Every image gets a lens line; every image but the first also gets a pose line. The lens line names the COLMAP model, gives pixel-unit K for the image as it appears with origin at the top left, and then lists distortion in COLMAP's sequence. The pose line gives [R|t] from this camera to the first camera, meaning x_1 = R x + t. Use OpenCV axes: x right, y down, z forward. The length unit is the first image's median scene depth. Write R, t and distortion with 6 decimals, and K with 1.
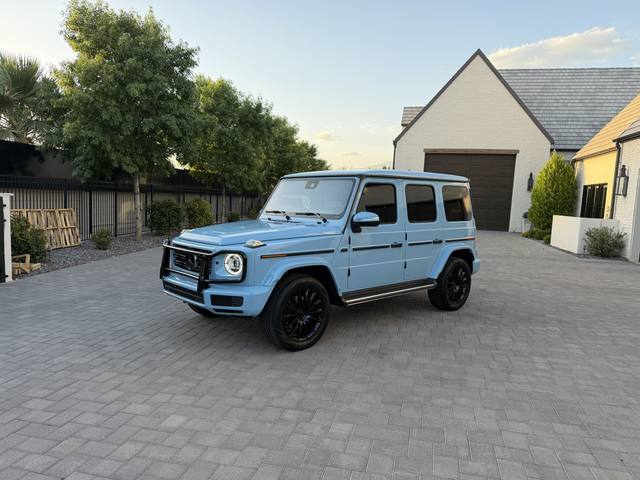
lens RADIAL K [[454.0, 0, 315.9], [0, 454.0, 237.5], [0, 0, 1]] dist [0.069003, -0.089545]
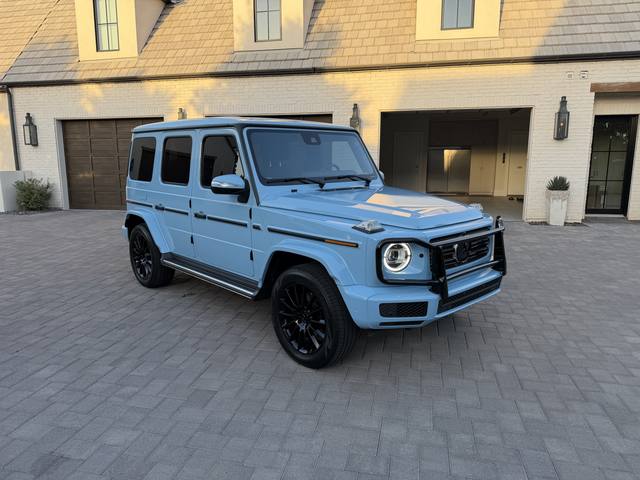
lens RADIAL K [[451.4, 0, 316.5], [0, 451.4, 244.1], [0, 0, 1]] dist [0.062013, -0.092144]
pose [[-0.028138, -0.217473, 0.975661, -0.805194], [0.086422, 0.971863, 0.219119, -0.113886], [-0.995861, 0.090484, -0.008552, 1.035807]]
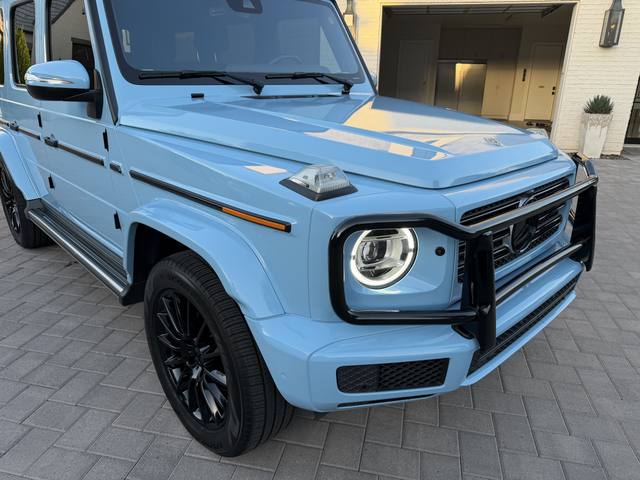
lens RADIAL K [[447.8, 0, 323.0], [0, 447.8, 248.1], [0, 0, 1]] dist [0.001903, -0.003825]
pose [[-0.035270, -0.386674, 0.921542, -0.489348], [0.068475, 0.919013, 0.388234, -0.065070], [-0.997029, 0.076796, -0.005936, 0.967951]]
